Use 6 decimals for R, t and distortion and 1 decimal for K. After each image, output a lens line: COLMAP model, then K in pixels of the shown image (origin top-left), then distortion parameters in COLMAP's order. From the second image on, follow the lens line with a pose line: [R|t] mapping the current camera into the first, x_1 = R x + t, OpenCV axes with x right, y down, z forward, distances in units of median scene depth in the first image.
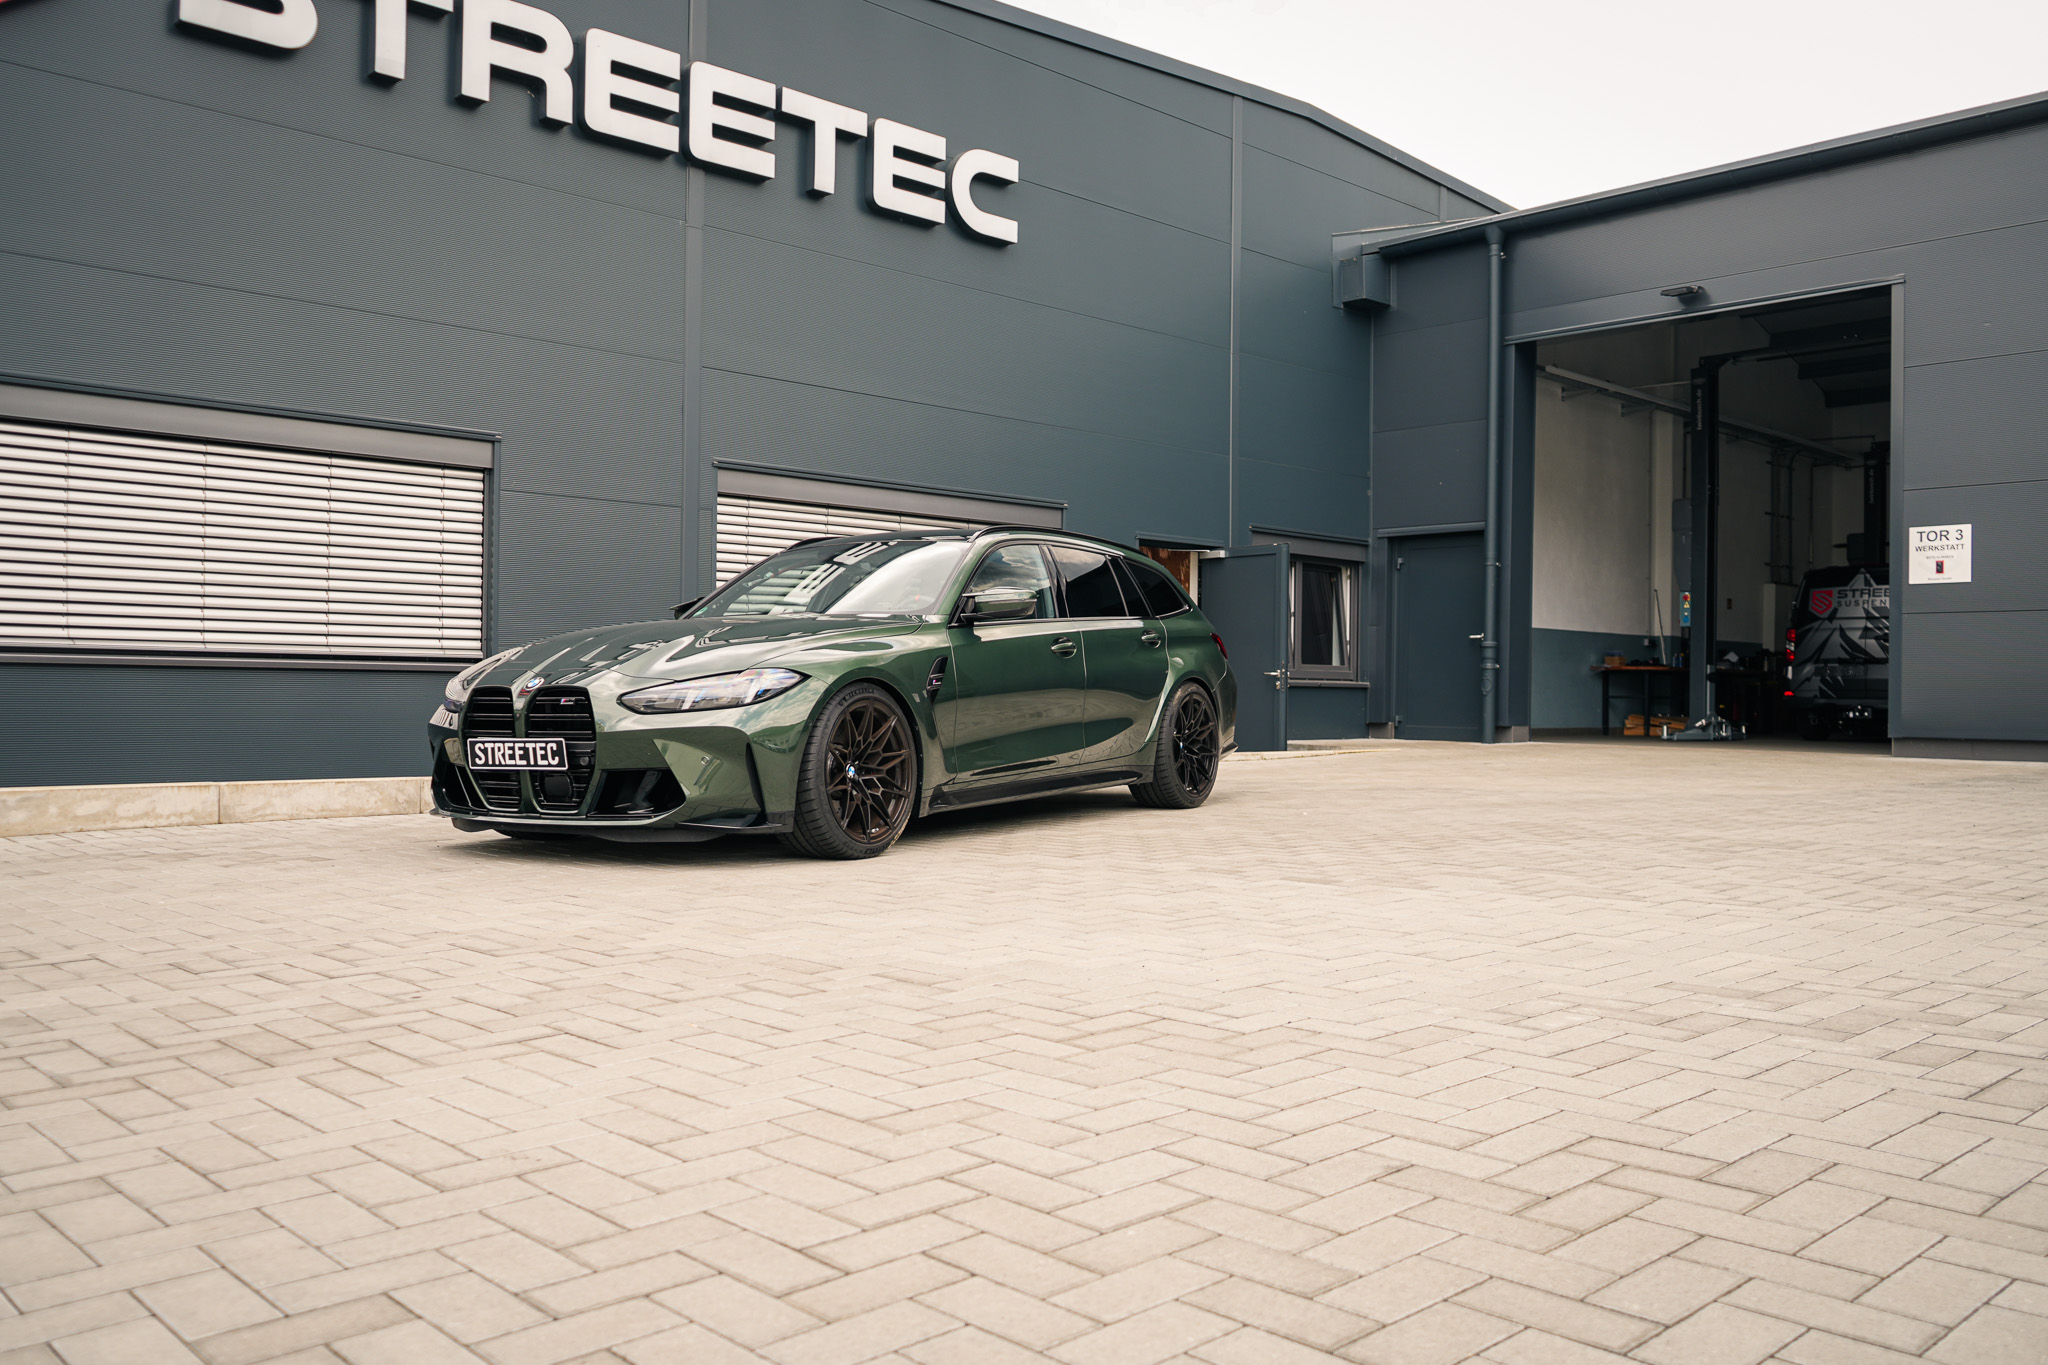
lens RADIAL K [[1728.4, 0, 1024.0], [0, 1728.4, 682.5], [0, 0, 1]] dist [0.000976, -0.006653]
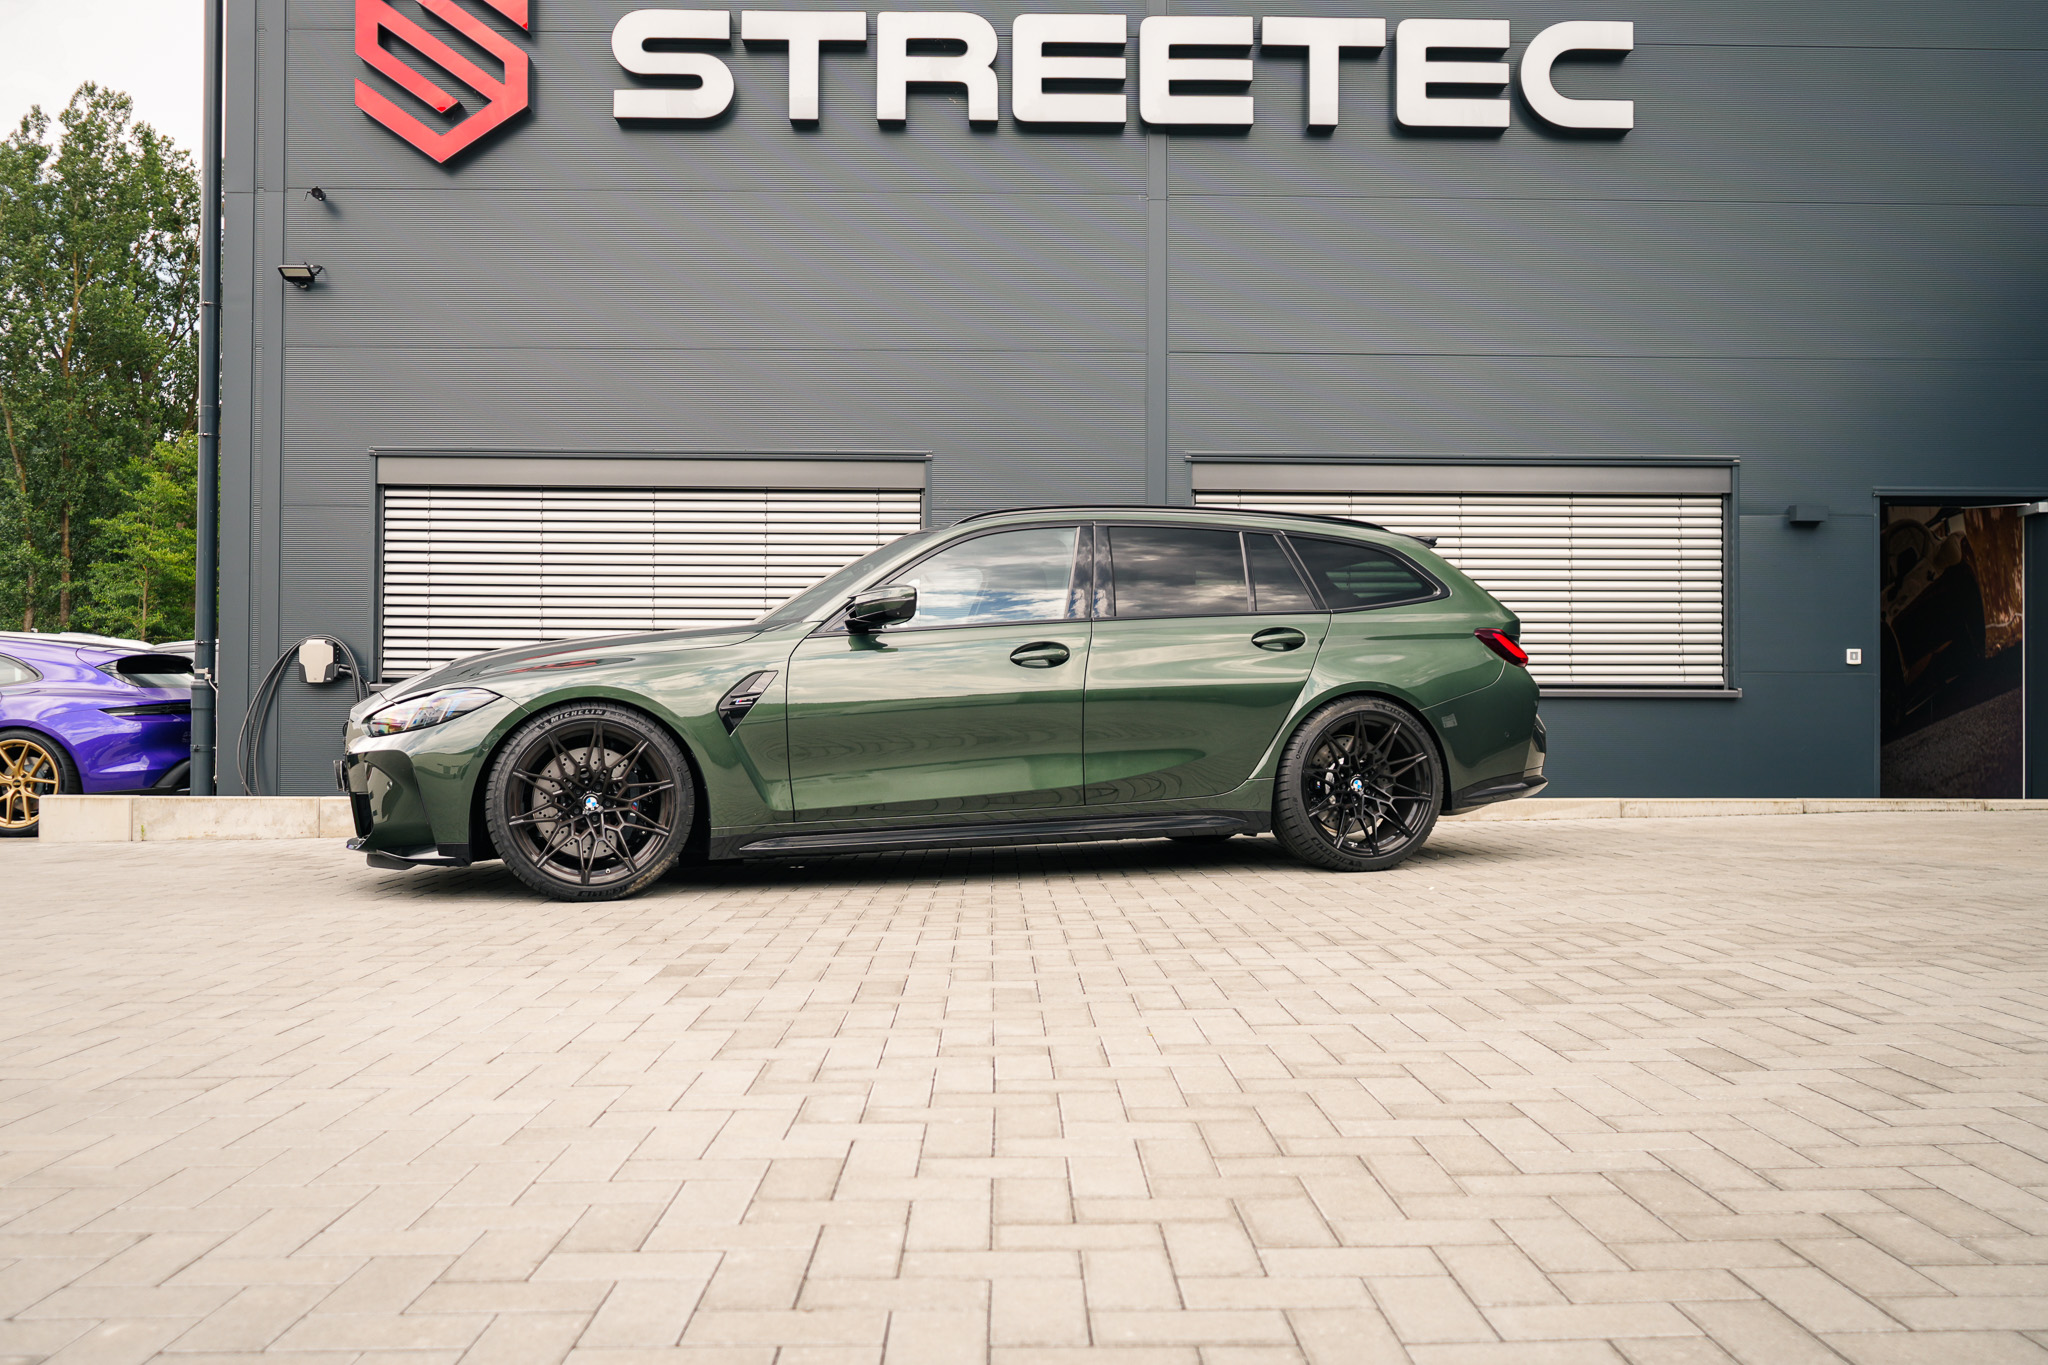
lens RADIAL K [[1631.4, 0, 1024.0], [0, 1631.4, 682.5], [0, 0, 1]] dist [-0.007854, -0.005400]
pose [[0.725036, -0.020344, -0.688410, 0.358595], [0.008916, 0.999757, -0.020154, 0.005827], [0.688653, 0.008475, 0.725042, 0.354704]]
